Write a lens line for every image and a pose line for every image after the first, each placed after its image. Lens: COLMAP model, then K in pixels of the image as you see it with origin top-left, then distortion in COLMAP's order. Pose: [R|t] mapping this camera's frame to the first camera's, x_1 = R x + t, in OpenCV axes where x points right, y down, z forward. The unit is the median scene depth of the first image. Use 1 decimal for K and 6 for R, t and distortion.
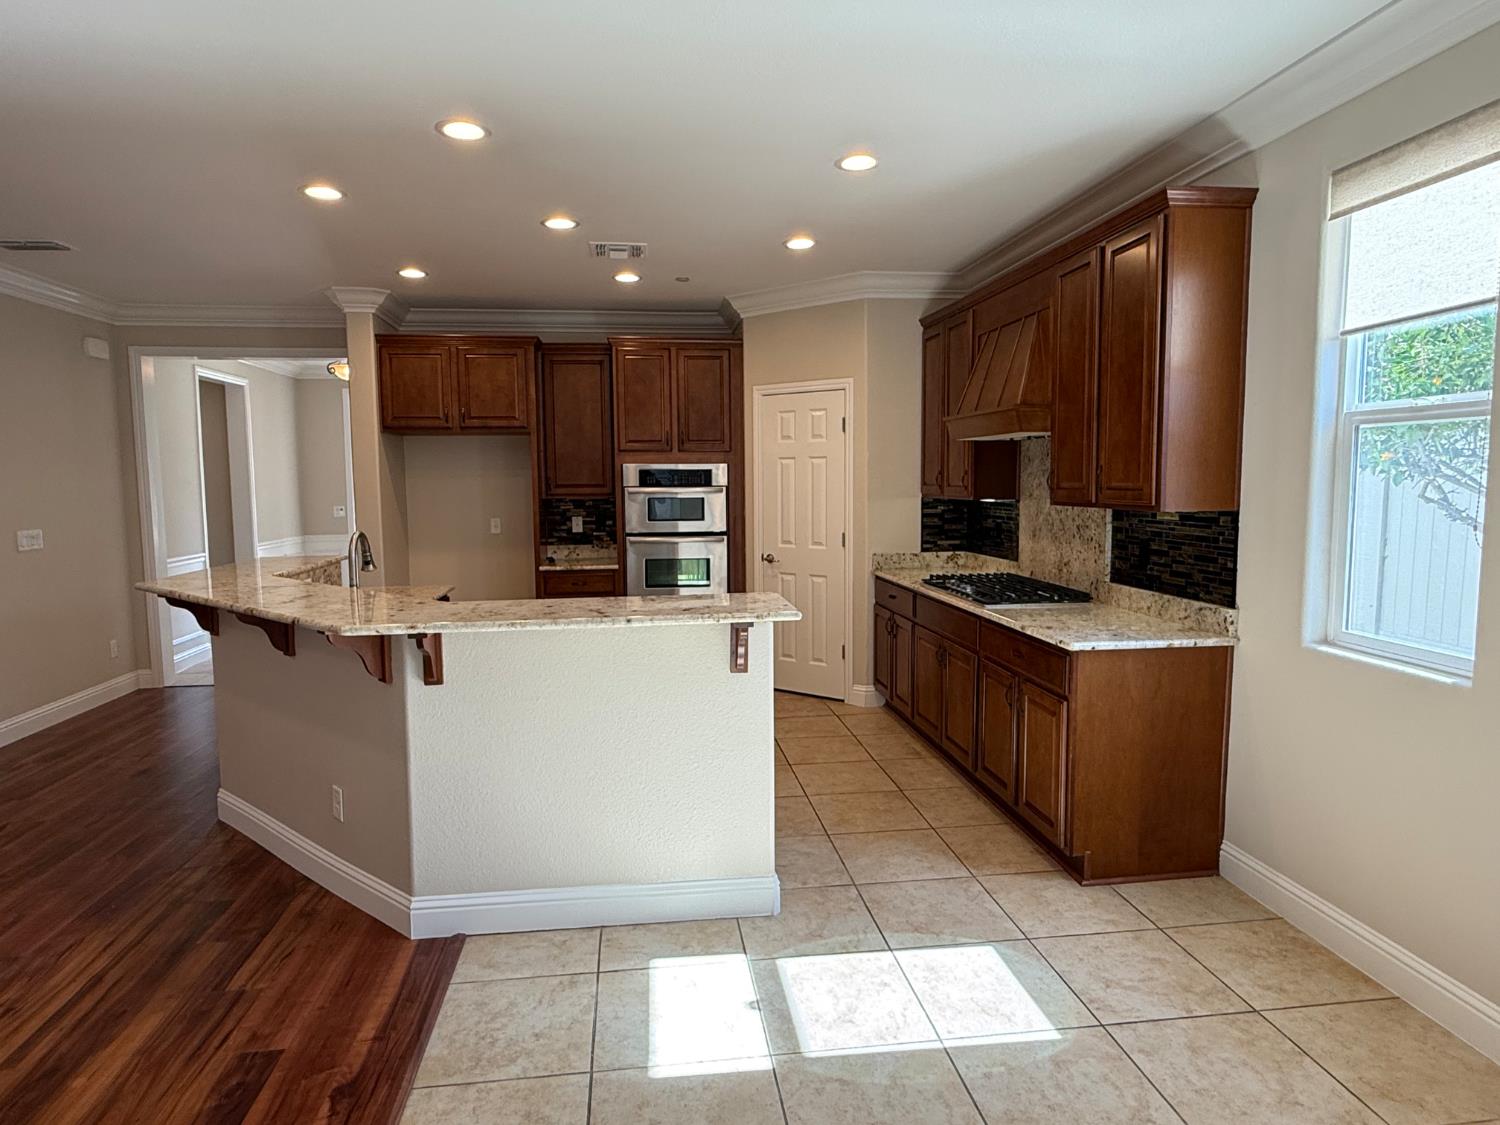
lens RADIAL K [[888.2, 0, 748.6], [0, 888.2, 553.3], [0, 0, 1]] dist [-0.003067, 0.001254]
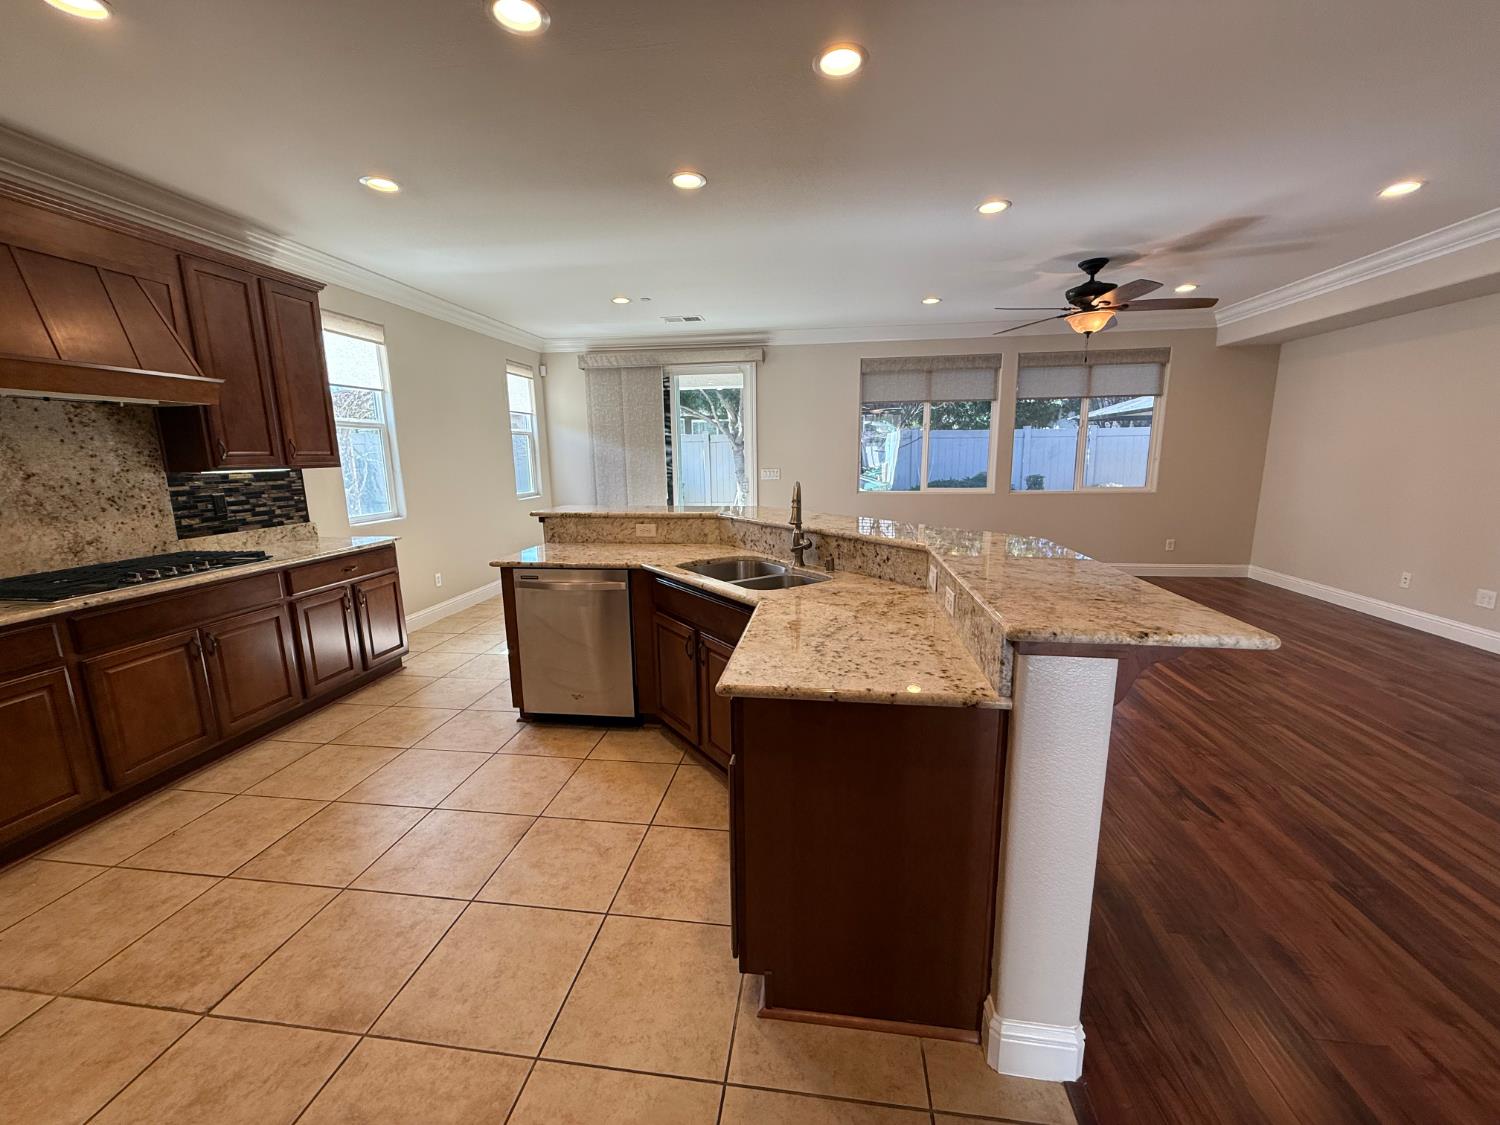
lens RADIAL K [[596.8, 0, 748.4], [0, 596.8, 563.3], [0, 0, 1]] dist [-0.001134, -0.000829]
pose [[-0.965438, -0.025415, 0.259391, -0.344857], [0.044742, 0.964299, 0.261009, -0.072188], [-0.256764, 0.263594, -0.929834, 1.030316]]
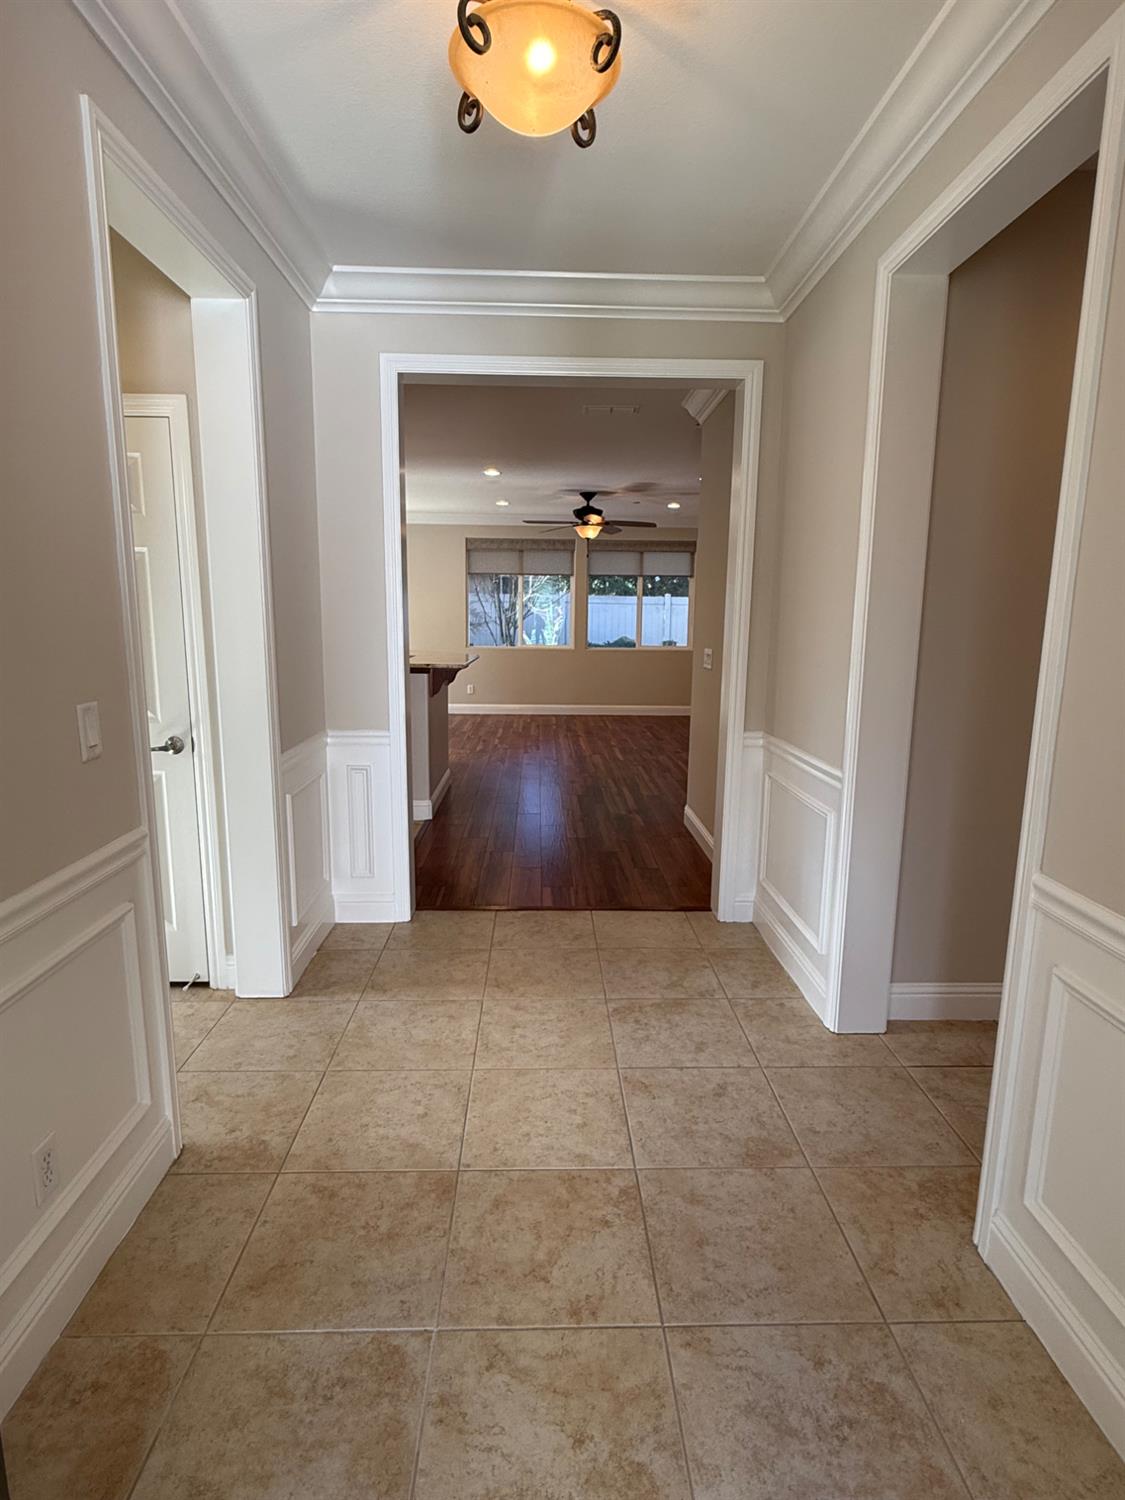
lens RADIAL K [[792.1, 0, 566.2], [0, 792.1, 753.2], [0, 0, 1]] dist [-0.000097, -0.000003]
pose [[-0.995741, -0.017466, 0.090522, -0.646719], [0.006288, 0.966735, 0.255704, -0.125474], [-0.091977, 0.255185, -0.962508, 1.681754]]
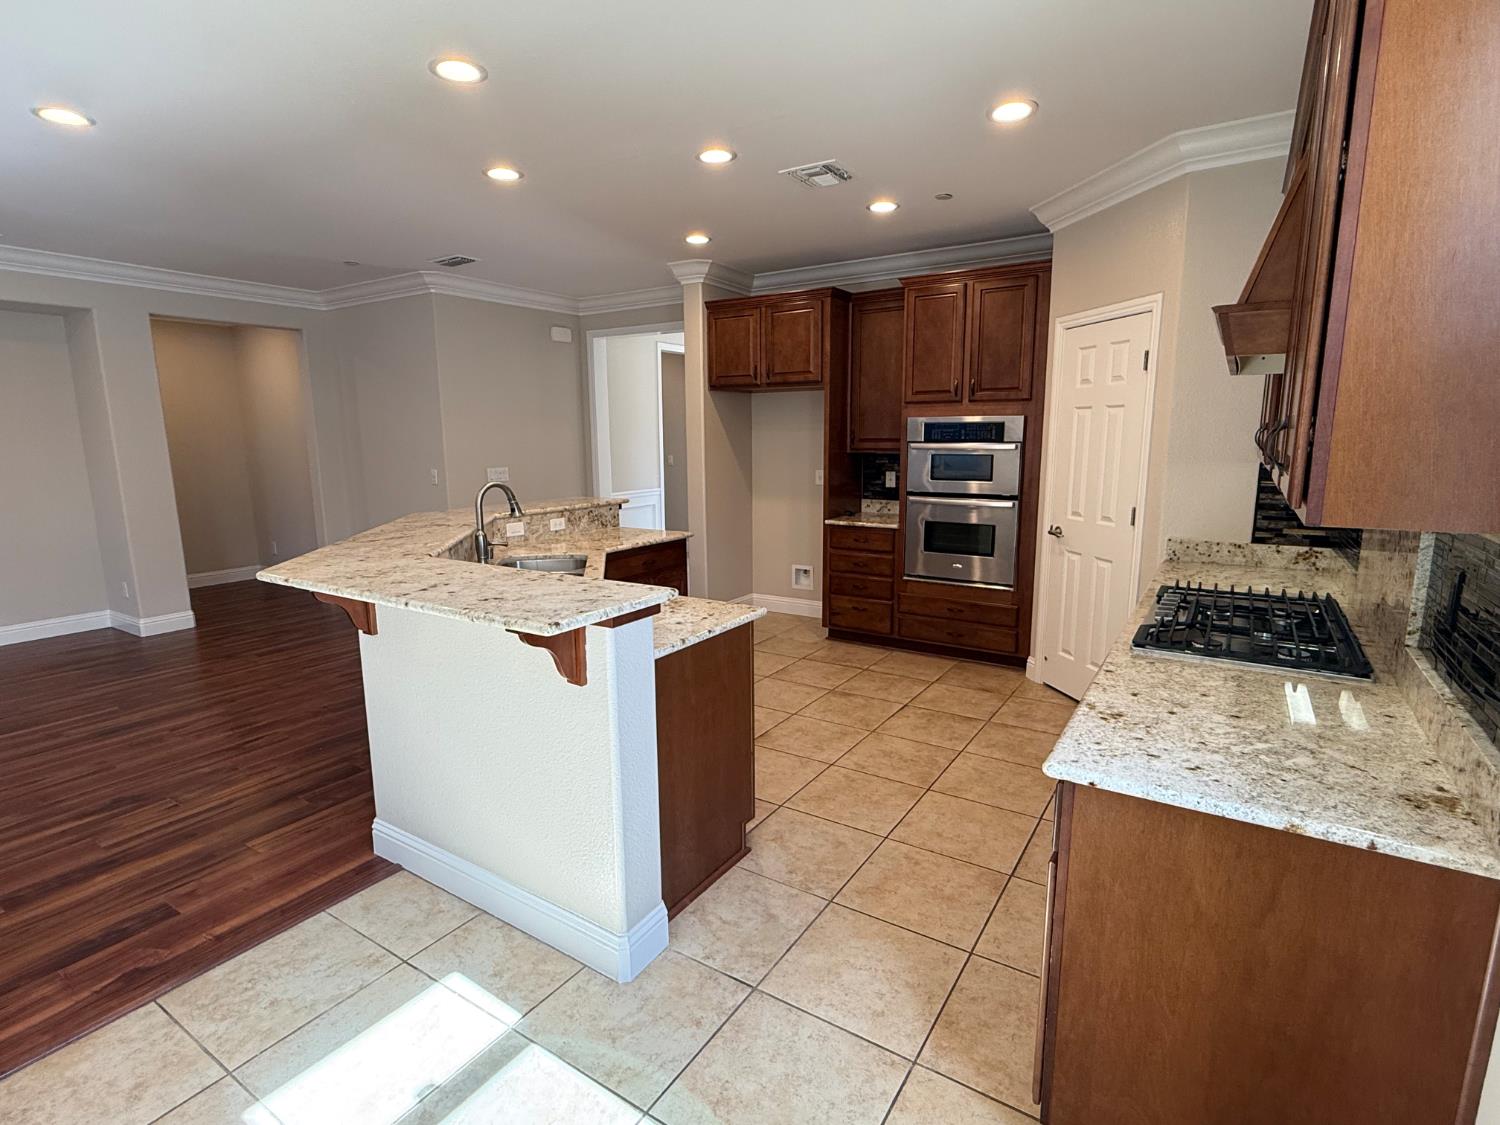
lens RADIAL K [[753.5, 0, 745.1], [0, 753.5, 563.1], [0, 0, 1]] dist [0.001602, -0.001106]
pose [[0.760865, 0.114351, -0.638755, 0.257432], [-0.054603, 0.992142, 0.112574, -0.028721], [0.646609, -0.050775, 0.761130, 0.285055]]
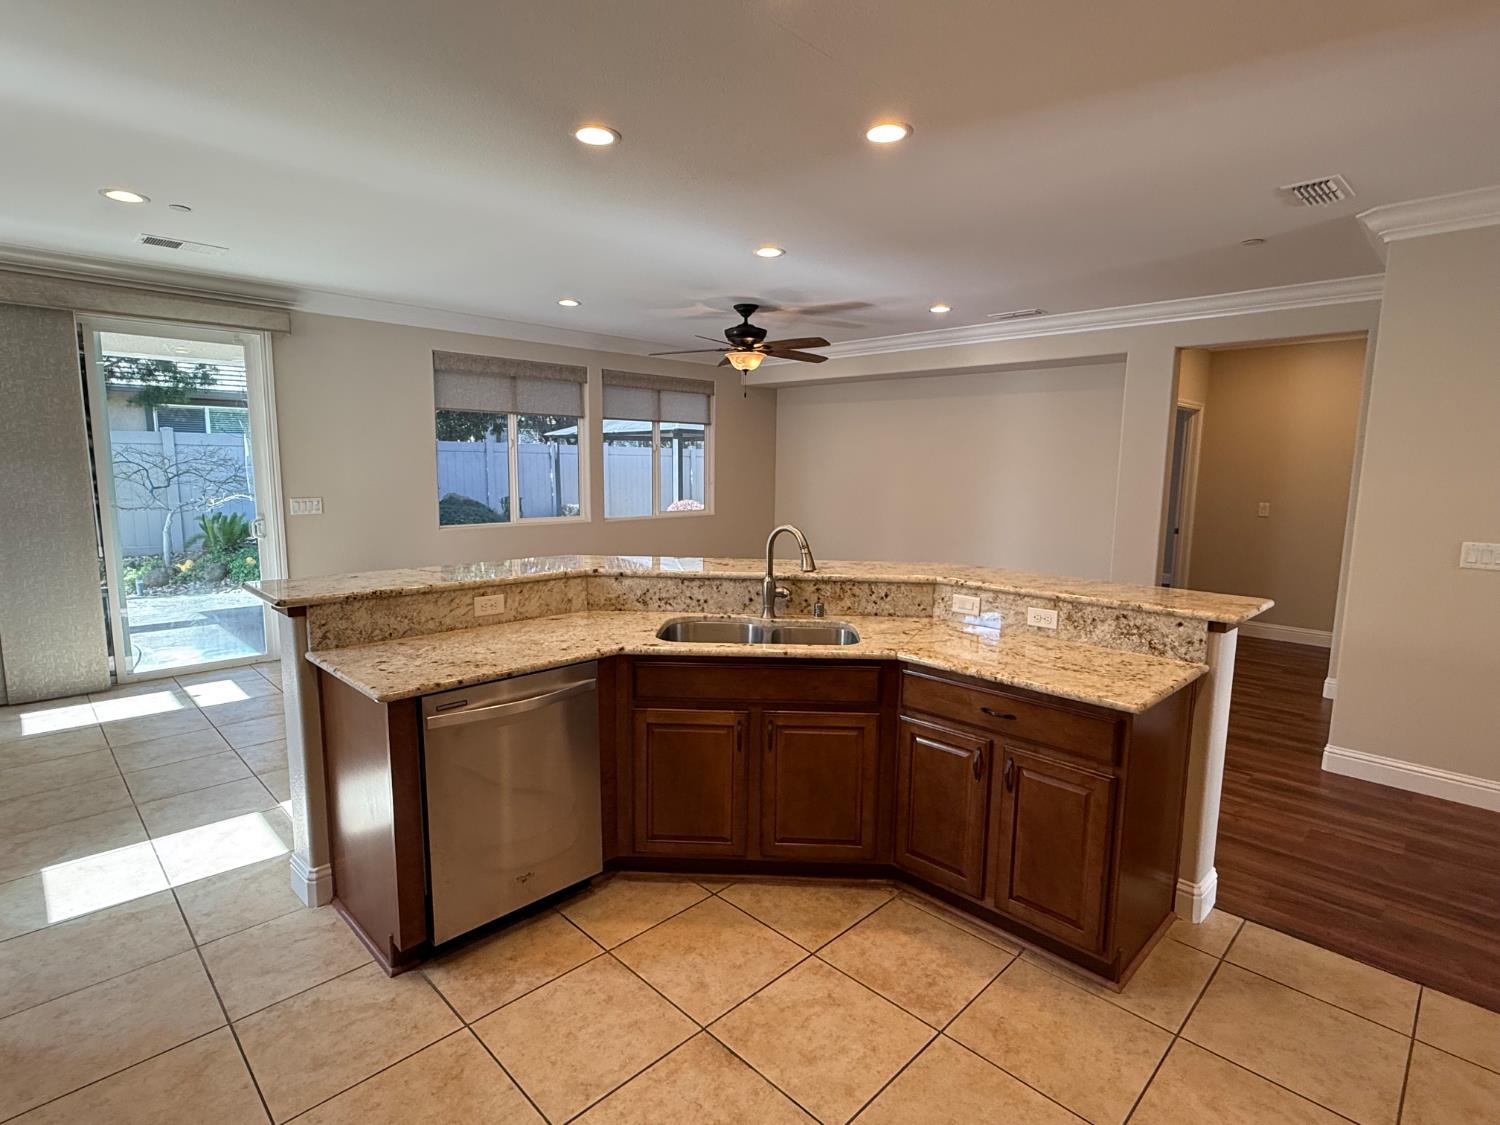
lens RADIAL K [[753.5, 0, 747.6], [0, 753.5, 562.8], [0, 0, 1]] dist [0.001602, -0.001106]
pose [[-0.790329, 0.081045, -0.607298, 0.060093], [-0.057450, 0.977042, 0.205153, -0.091538], [0.609983, 0.197028, -0.767529, 0.976019]]
